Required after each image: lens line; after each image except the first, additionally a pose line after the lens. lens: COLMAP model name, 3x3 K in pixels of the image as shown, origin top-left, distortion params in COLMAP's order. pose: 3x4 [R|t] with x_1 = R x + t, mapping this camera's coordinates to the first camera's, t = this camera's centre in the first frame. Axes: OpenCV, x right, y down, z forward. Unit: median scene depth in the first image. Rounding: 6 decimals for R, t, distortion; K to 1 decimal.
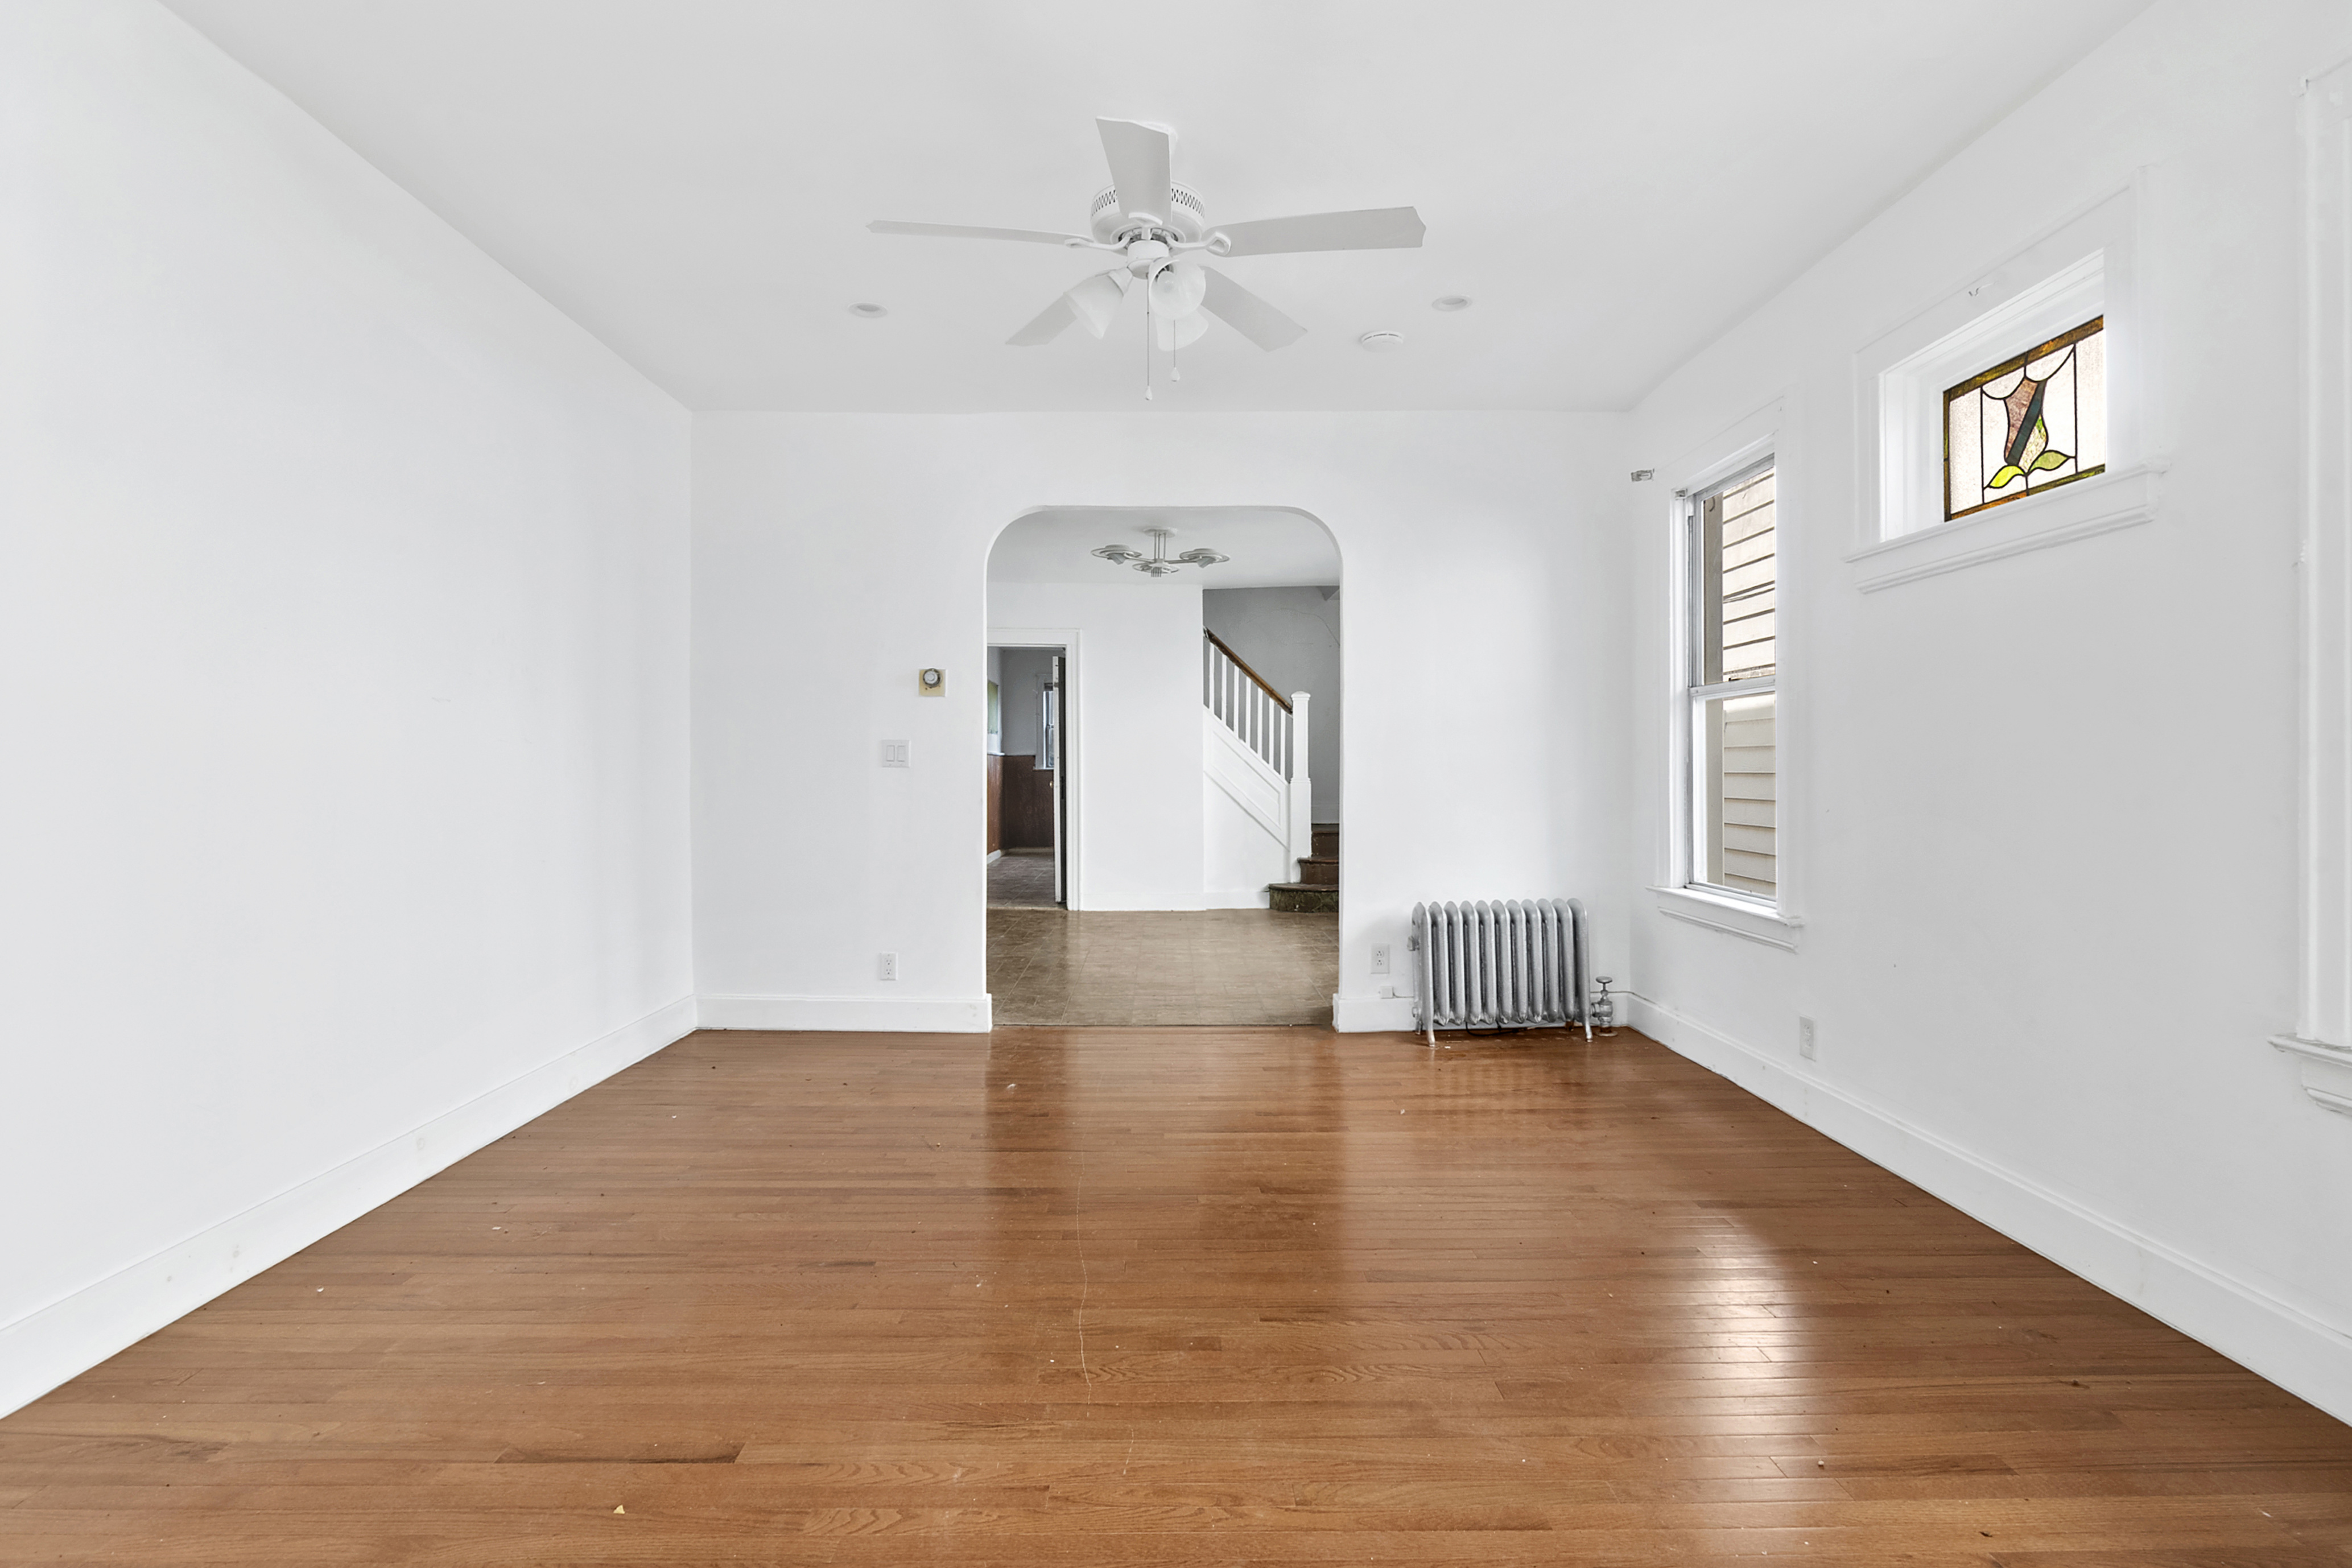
lens RADIAL K [[1153.0, 0, 1175.9], [0, 1153.0, 777.0], [0, 0, 1]] dist [-0.000142, -0.000067]
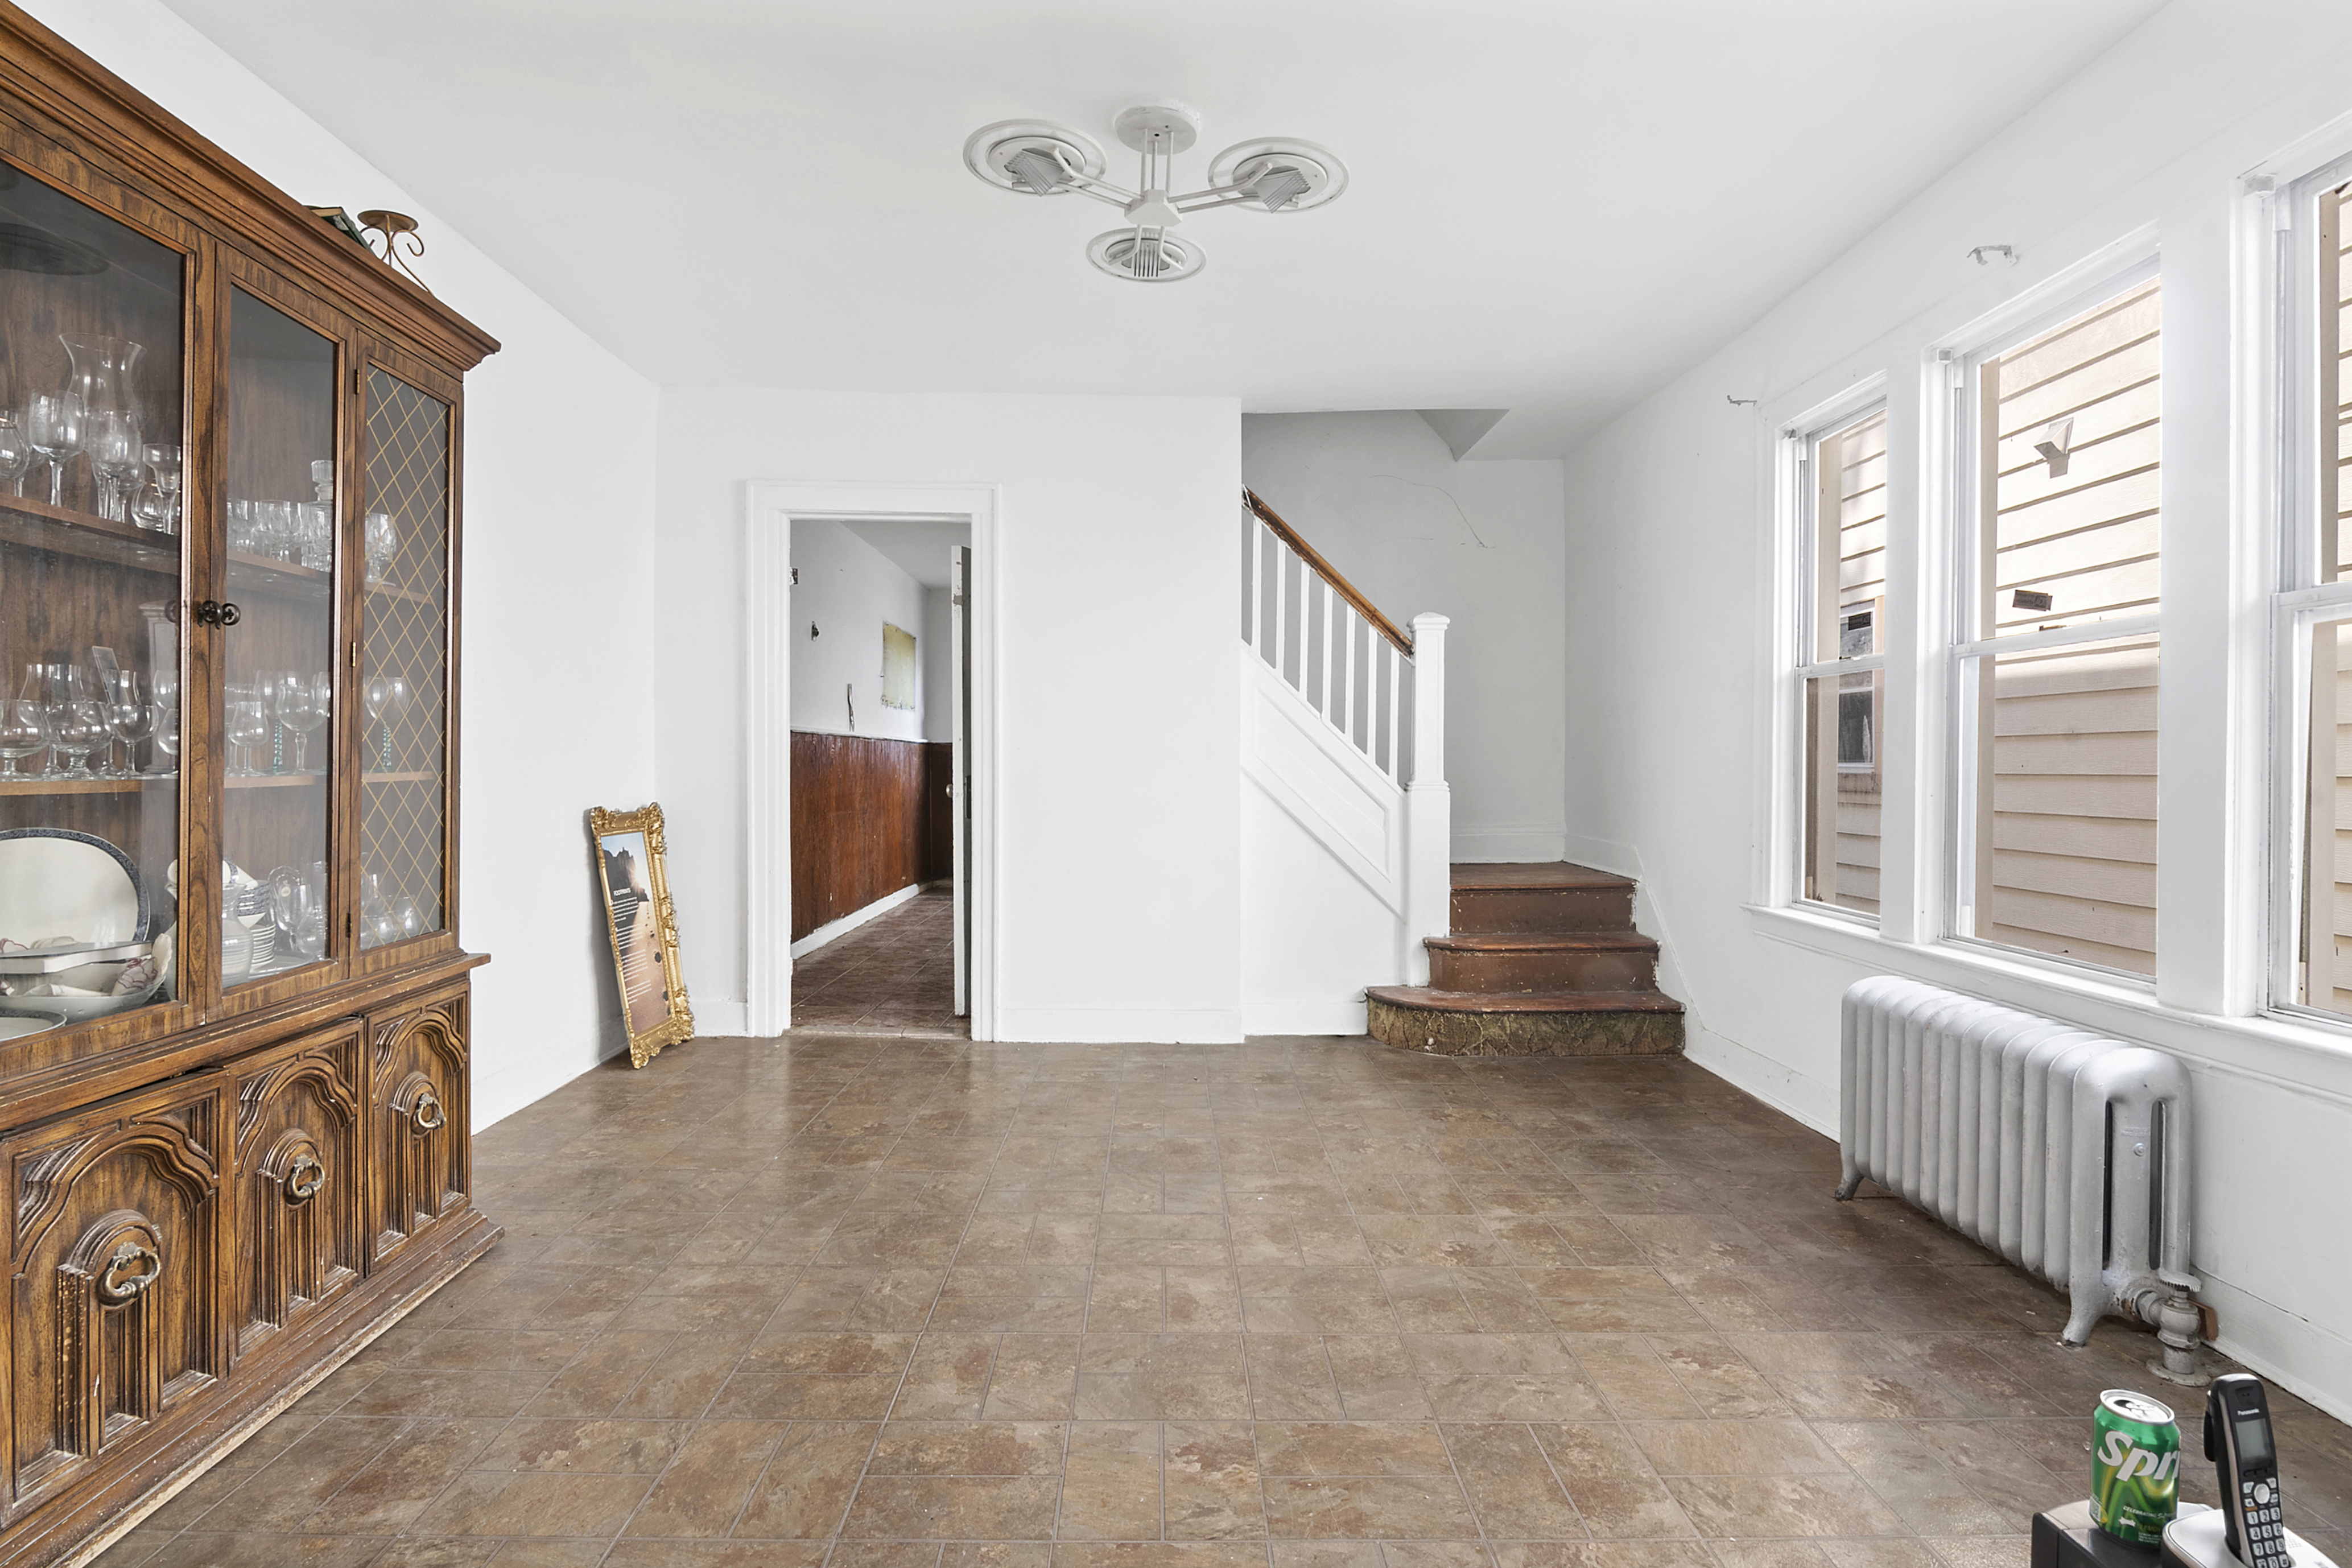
lens RADIAL K [[1218.5, 0, 1182.1], [0, 1218.5, 774.1], [0, 0, 1]] dist [-0.001421, -0.000066]
pose [[0.999971, 0.005481, 0.005245, -0.004628], [-0.005485, 0.999985, 0.000844, -0.002261], [-0.005240, -0.000873, 0.999986, 0.455914]]
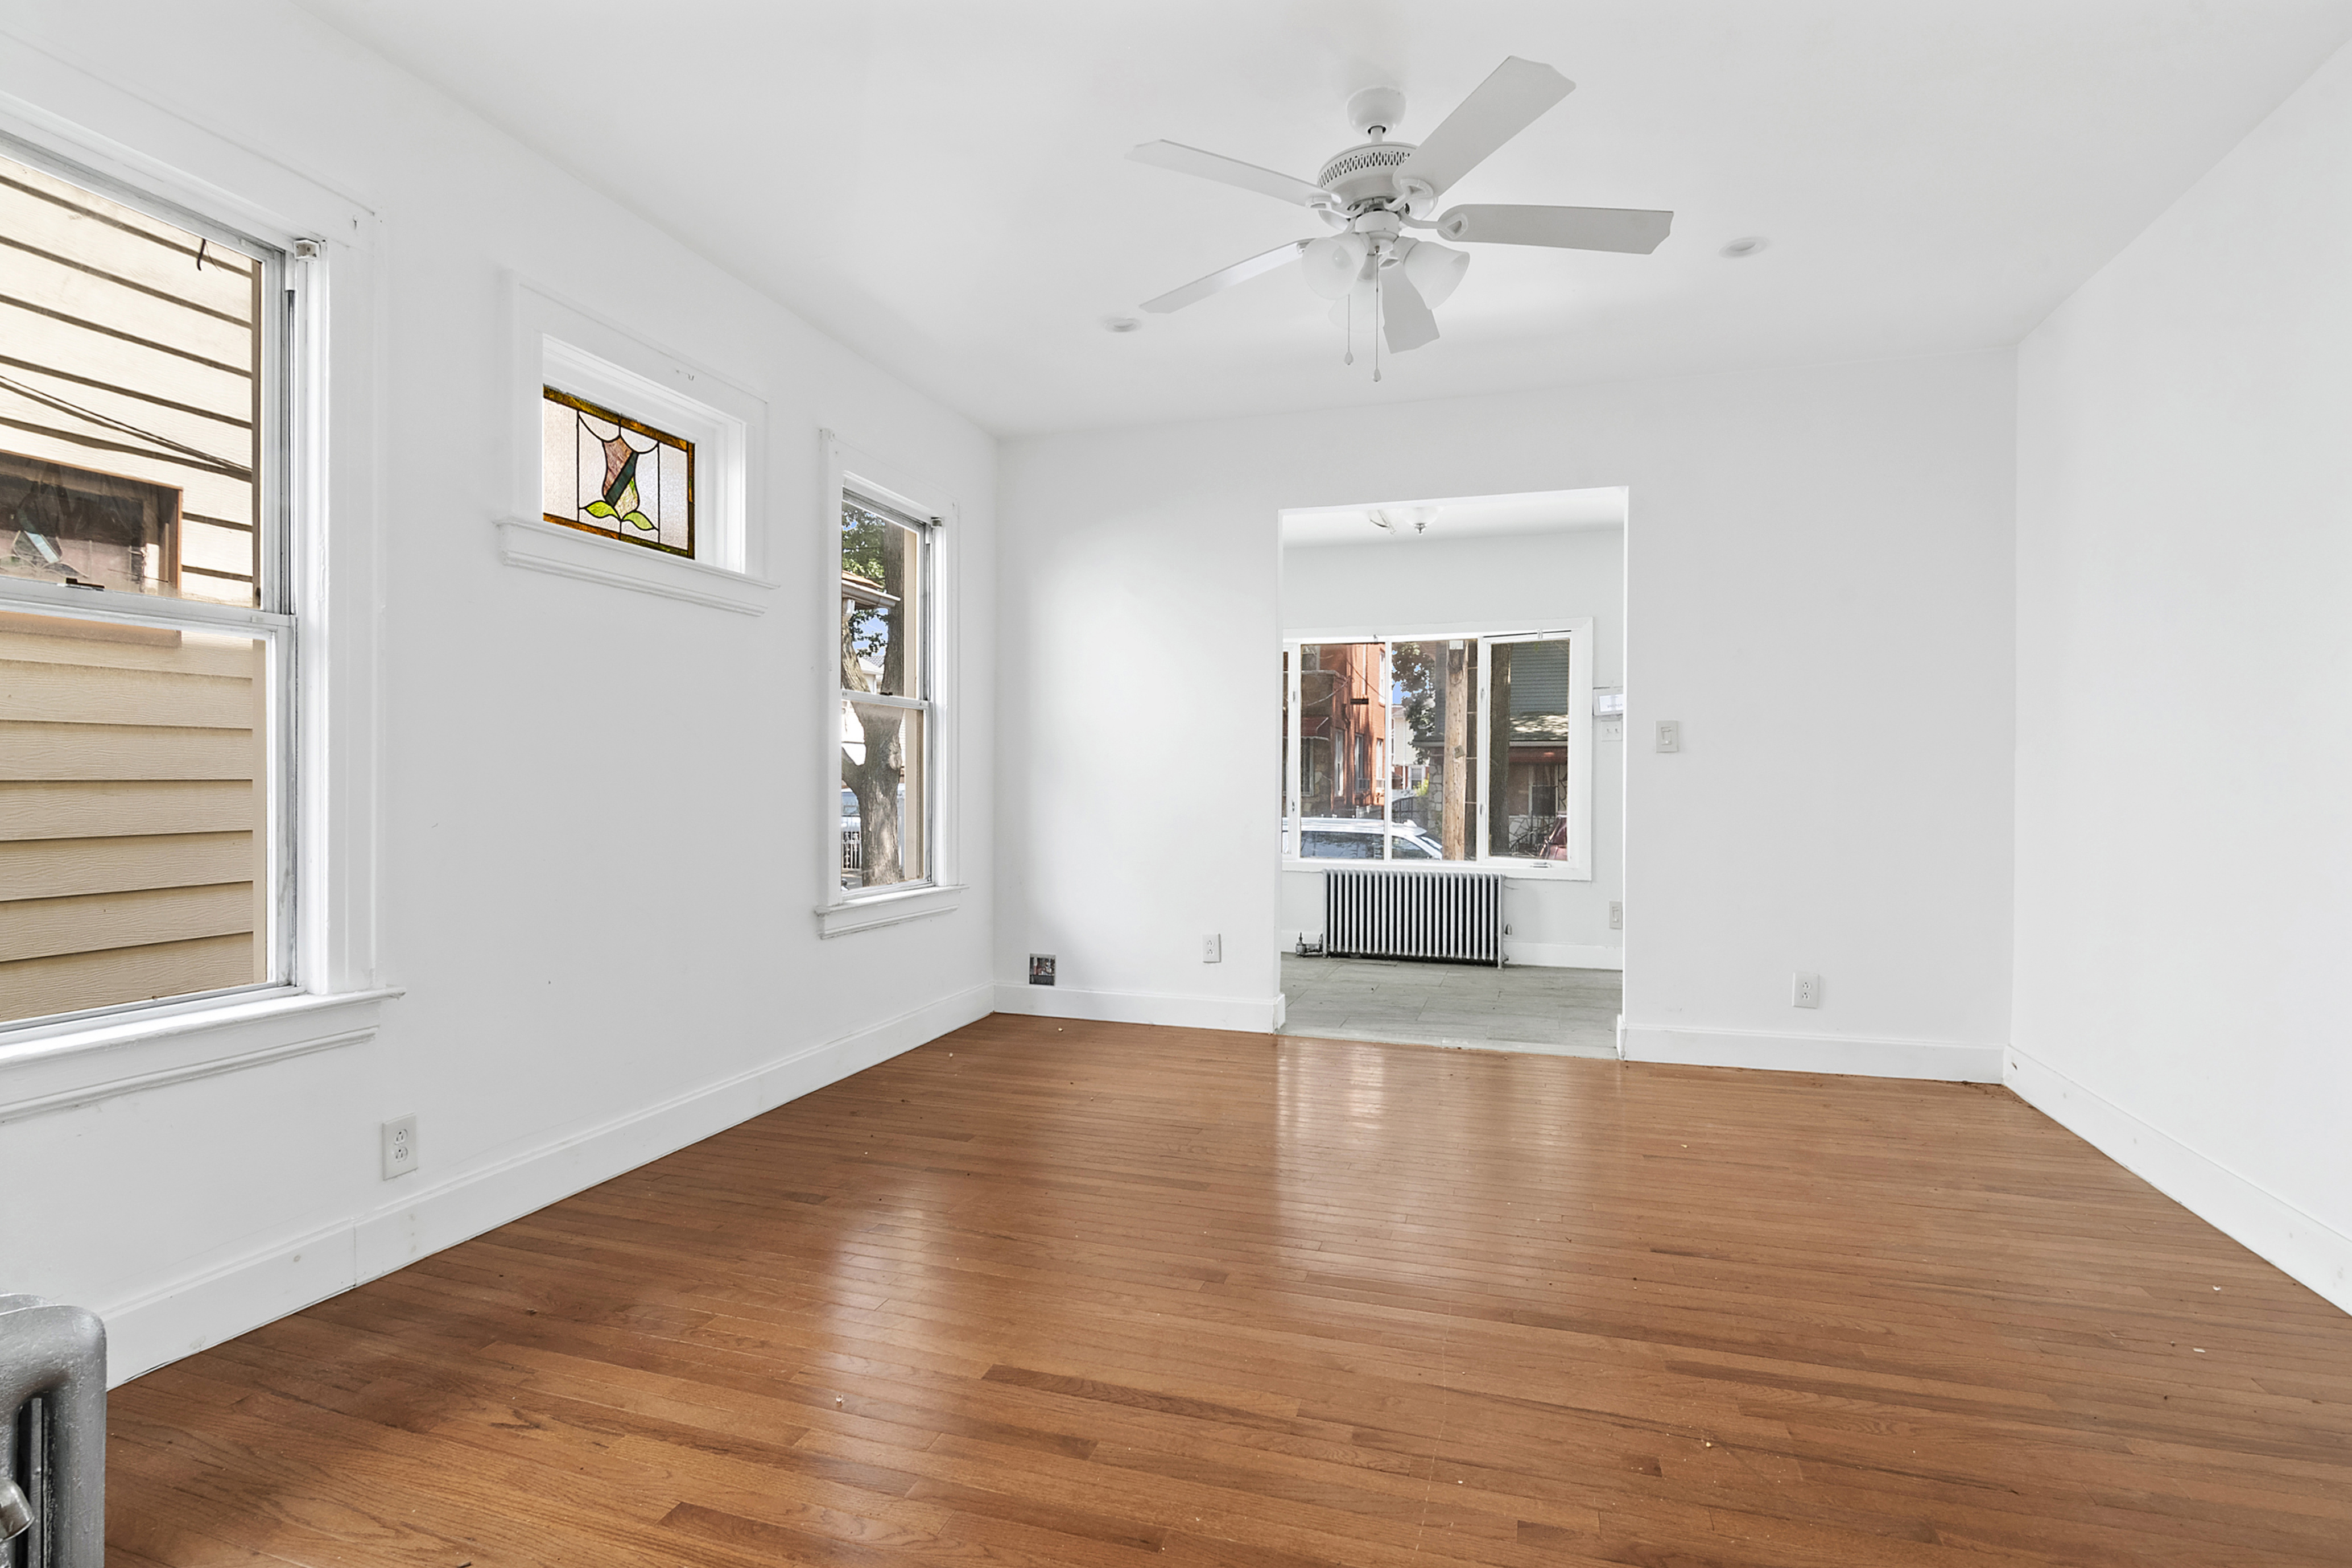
lens RADIAL K [[1153.0, 0, 1176.3], [0, 1153.0, 780.6], [0, 0, 1]] dist [-0.000142, -0.000067]
pose [[-0.950393, -0.002399, 0.311043, -0.165891], [-0.000061, 0.999972, 0.007526, -0.007266], [-0.311053, 0.007134, -0.950366, 1.980108]]
